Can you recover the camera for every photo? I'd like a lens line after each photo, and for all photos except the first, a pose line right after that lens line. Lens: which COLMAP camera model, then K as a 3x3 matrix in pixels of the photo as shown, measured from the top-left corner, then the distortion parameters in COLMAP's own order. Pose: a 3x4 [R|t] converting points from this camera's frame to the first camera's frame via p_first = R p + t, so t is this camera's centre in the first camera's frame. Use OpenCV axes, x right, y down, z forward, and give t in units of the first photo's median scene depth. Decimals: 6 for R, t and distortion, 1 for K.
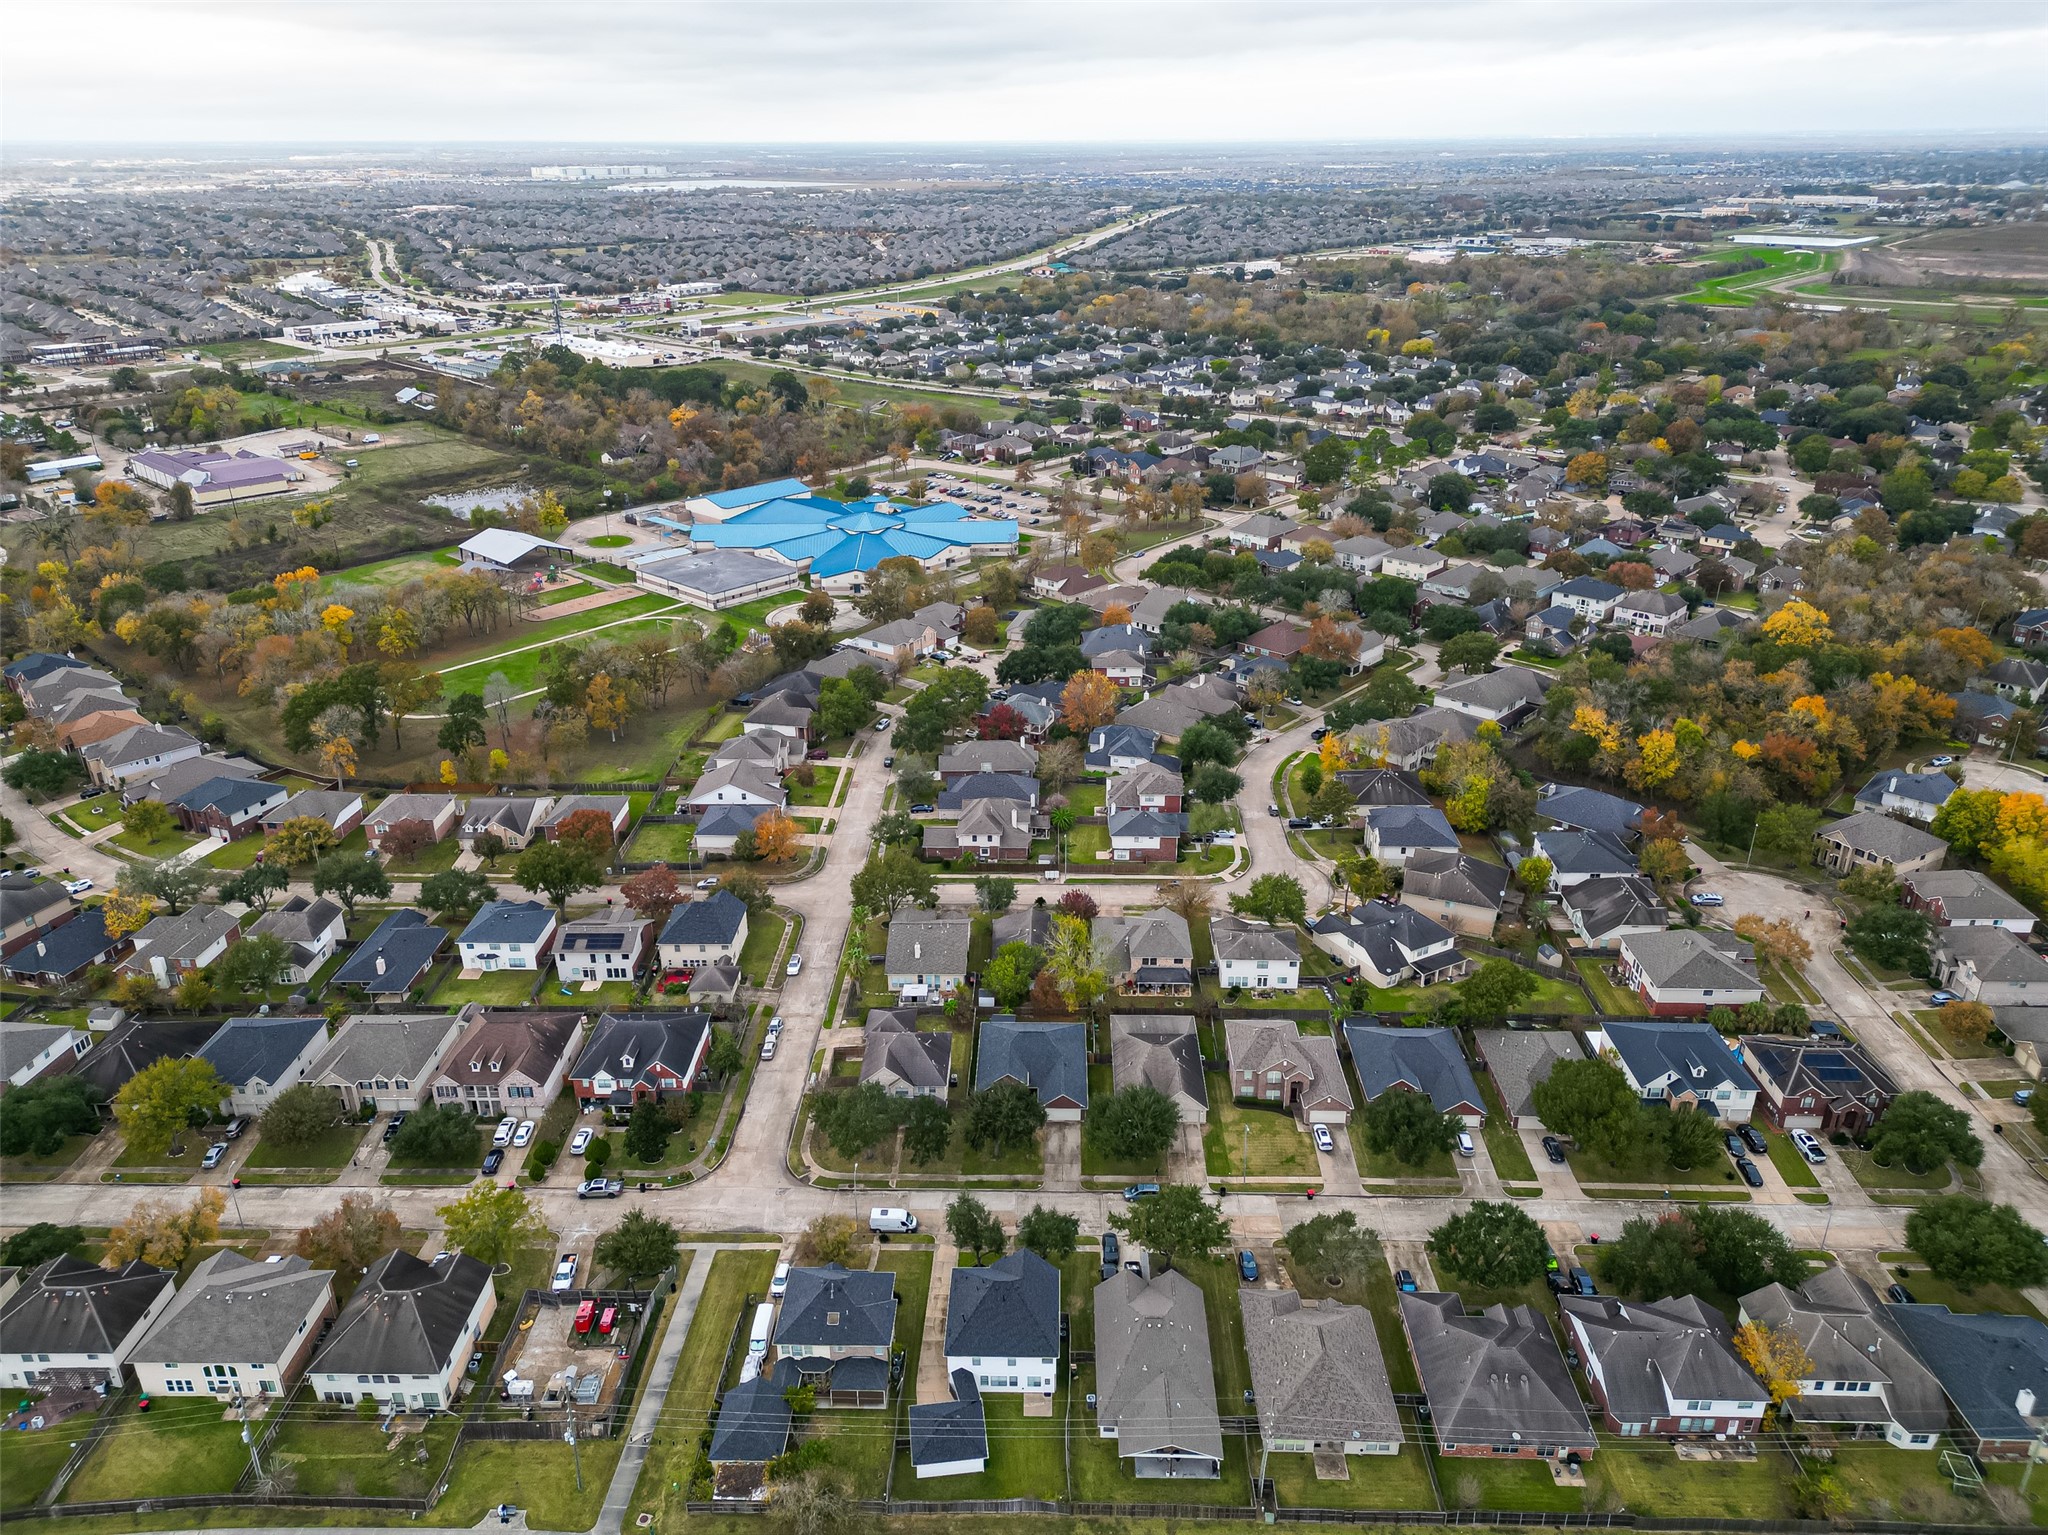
lens RADIAL K [[1422.3, 0, 1020.0], [0, 1422.3, 766.2], [0, 0, 1]] dist [0.073281, -0.054443]
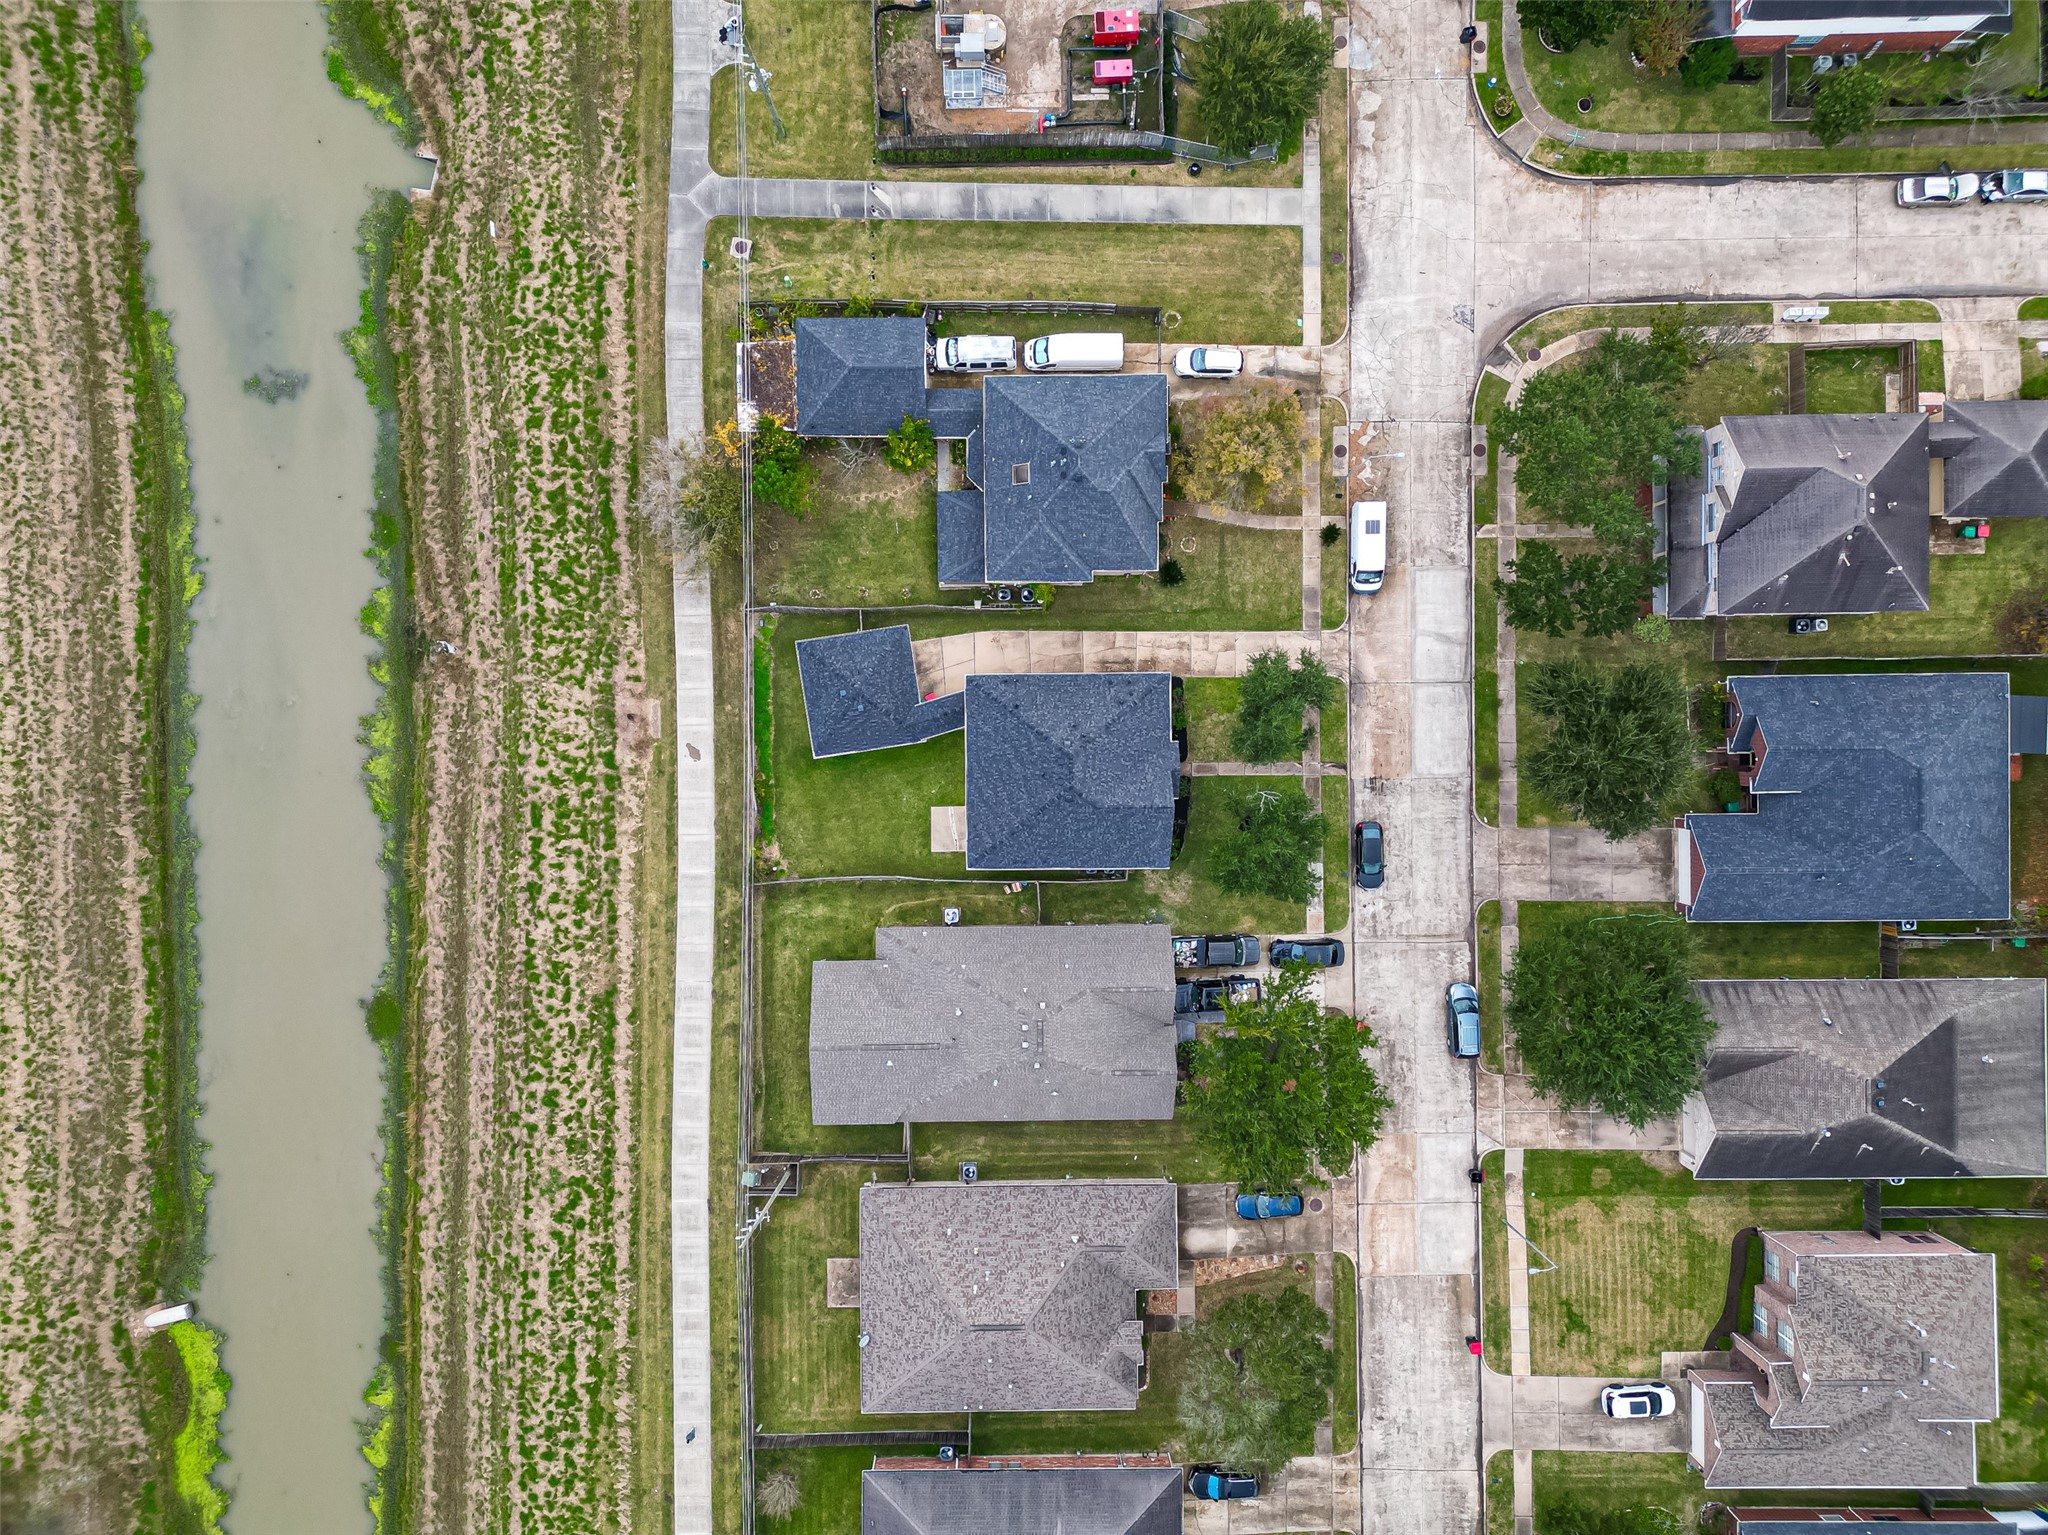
lens RADIAL K [[1422.3, 0, 1020.0], [0, 1422.3, 766.2], [0, 0, 1]] dist [0.073281, -0.054443]
pose [[0.035648, 0.999183, 0.019017, -0.021260], [-0.410324, -0.002718, 0.911936, -0.106281], [0.911243, -0.040312, 0.409892, 0.635987]]
